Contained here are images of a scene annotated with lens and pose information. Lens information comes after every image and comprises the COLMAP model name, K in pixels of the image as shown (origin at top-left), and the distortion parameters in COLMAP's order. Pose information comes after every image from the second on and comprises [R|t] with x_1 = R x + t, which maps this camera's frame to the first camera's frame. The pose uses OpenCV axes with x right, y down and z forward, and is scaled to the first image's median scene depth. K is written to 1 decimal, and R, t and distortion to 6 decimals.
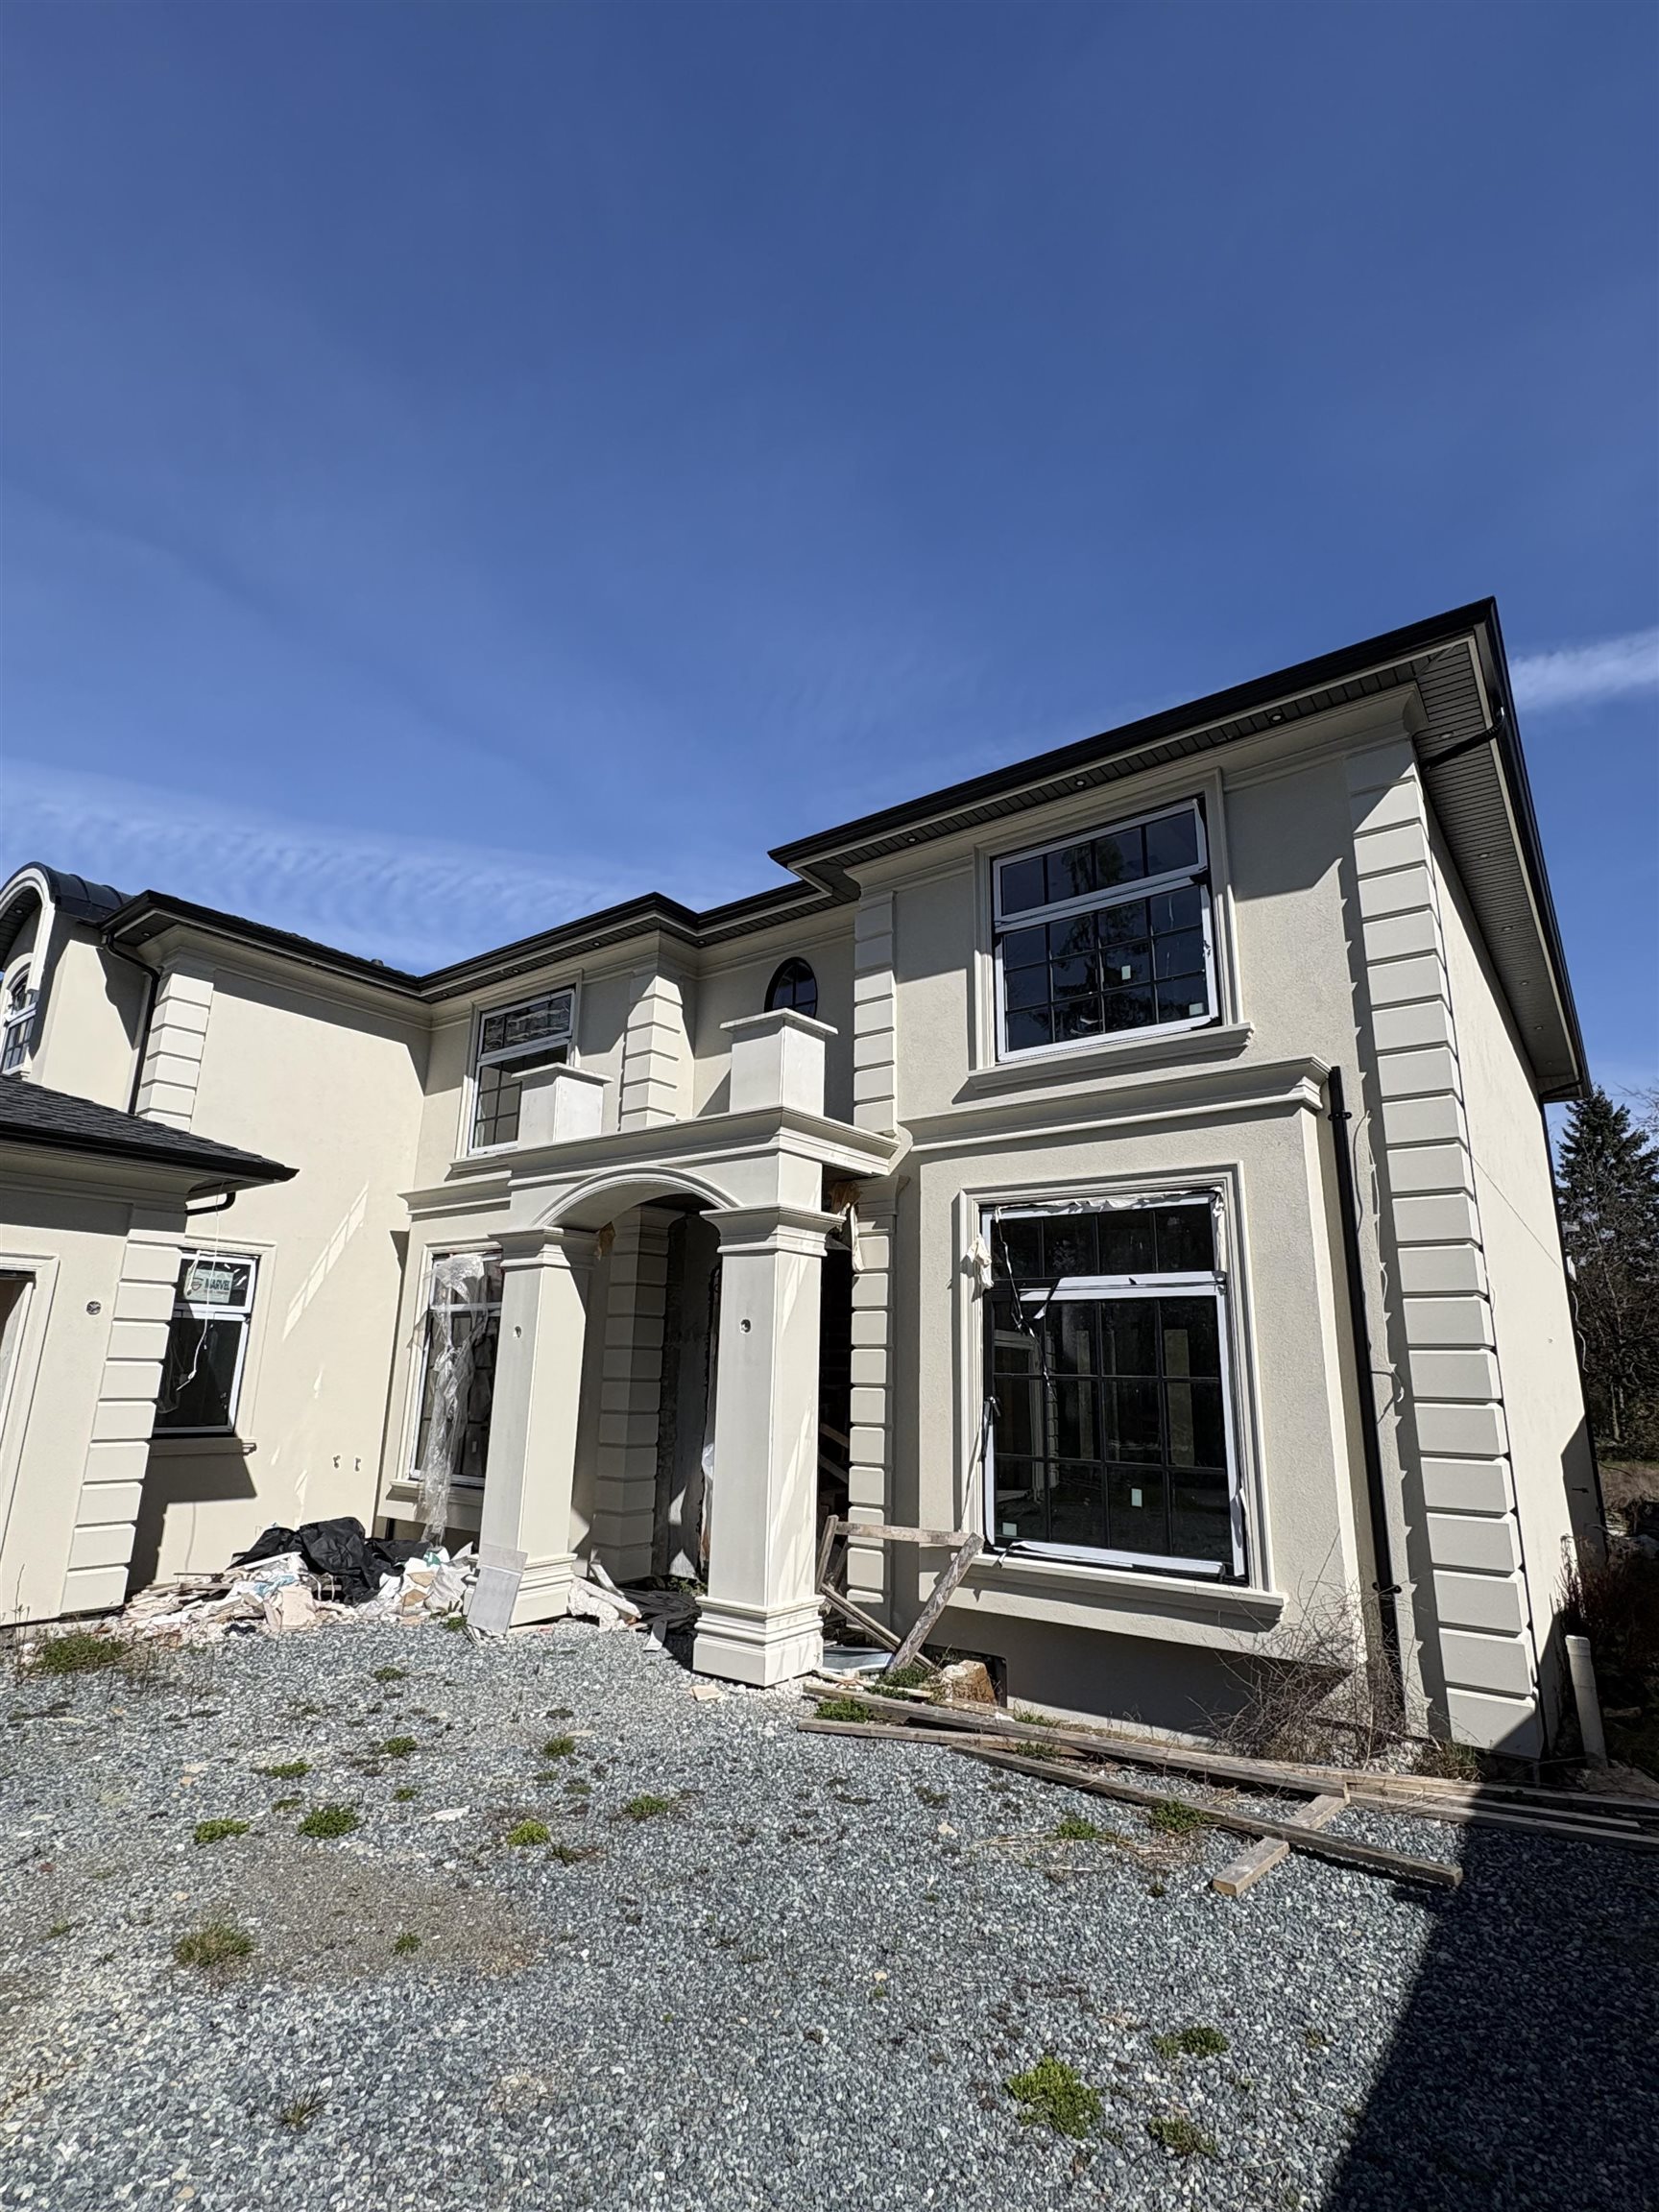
lens RADIAL K [[1064.4, 0, 829.5], [0, 1064.4, 1106.0], [0, 0, 1]] dist [0.002661, -0.000892]
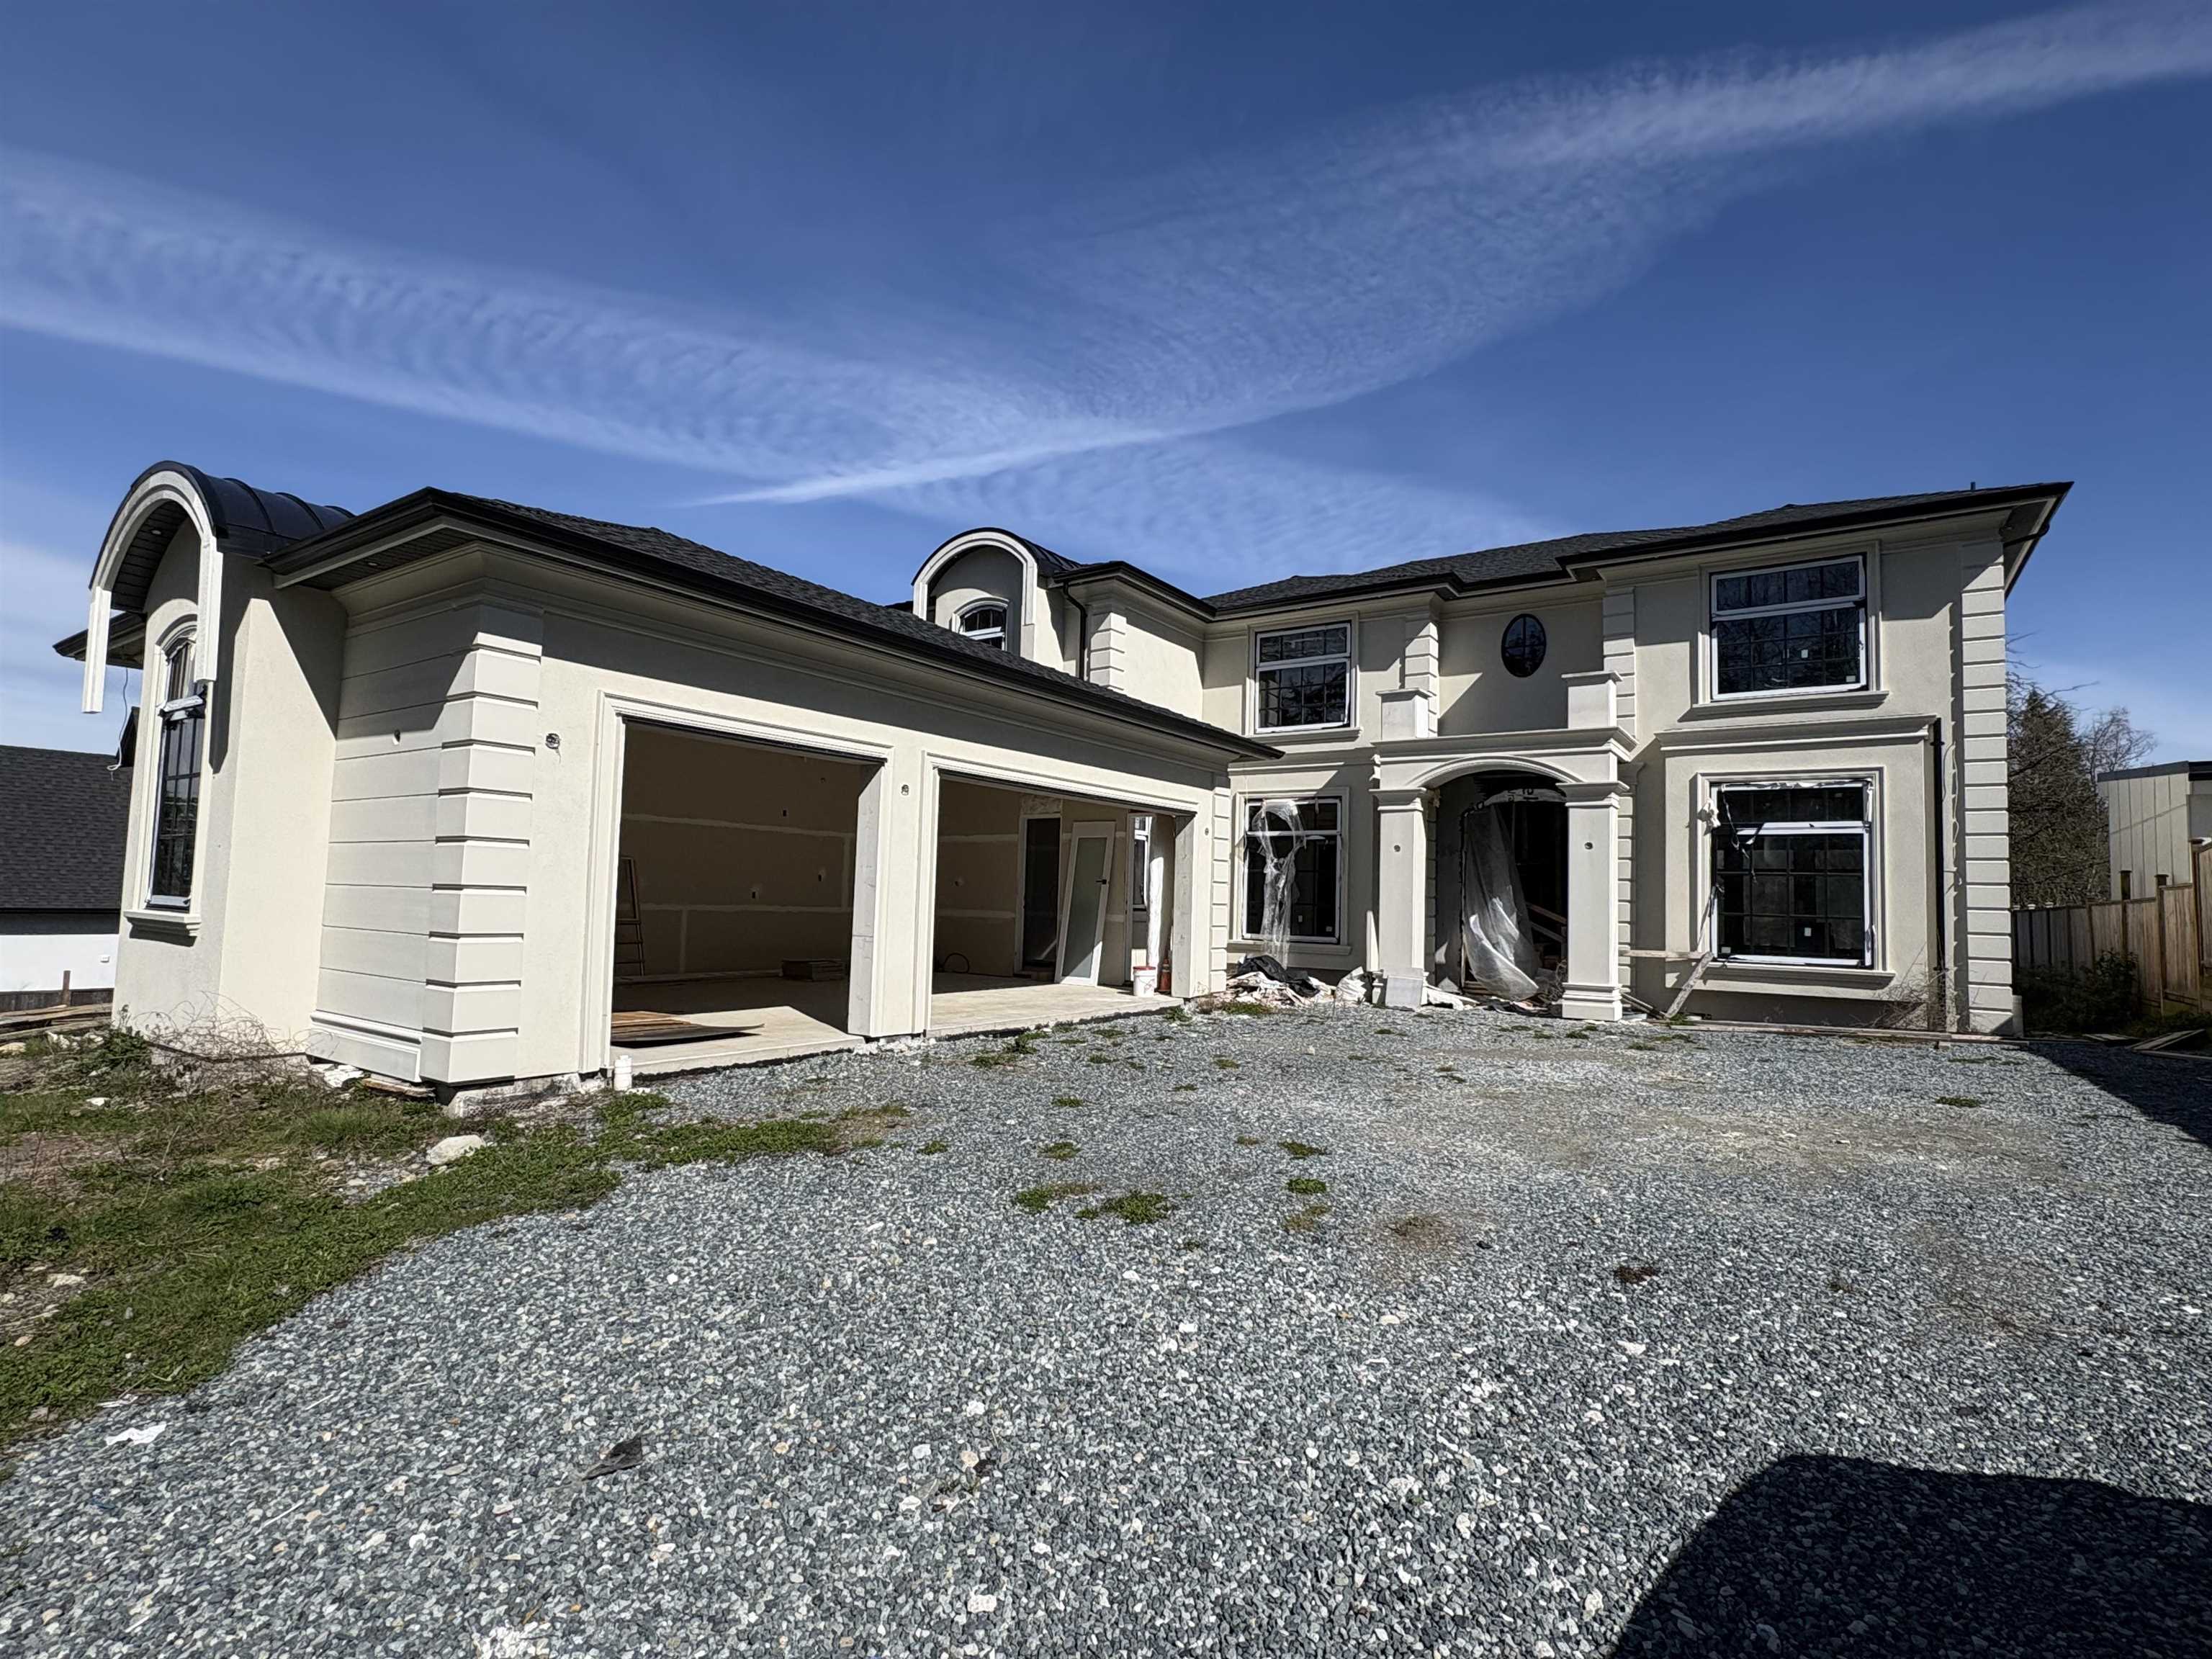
lens RADIAL K [[1064.4, 0, 1107.3], [0, 1064.4, 835.7], [0, 0, 1]] dist [0.002661, -0.000892]
pose [[0.998709, 0.013451, 0.048979, -1.013322], [-0.022287, 0.982562, 0.184596, -0.135420], [-0.045642, -0.185449, 0.981593, -0.784835]]
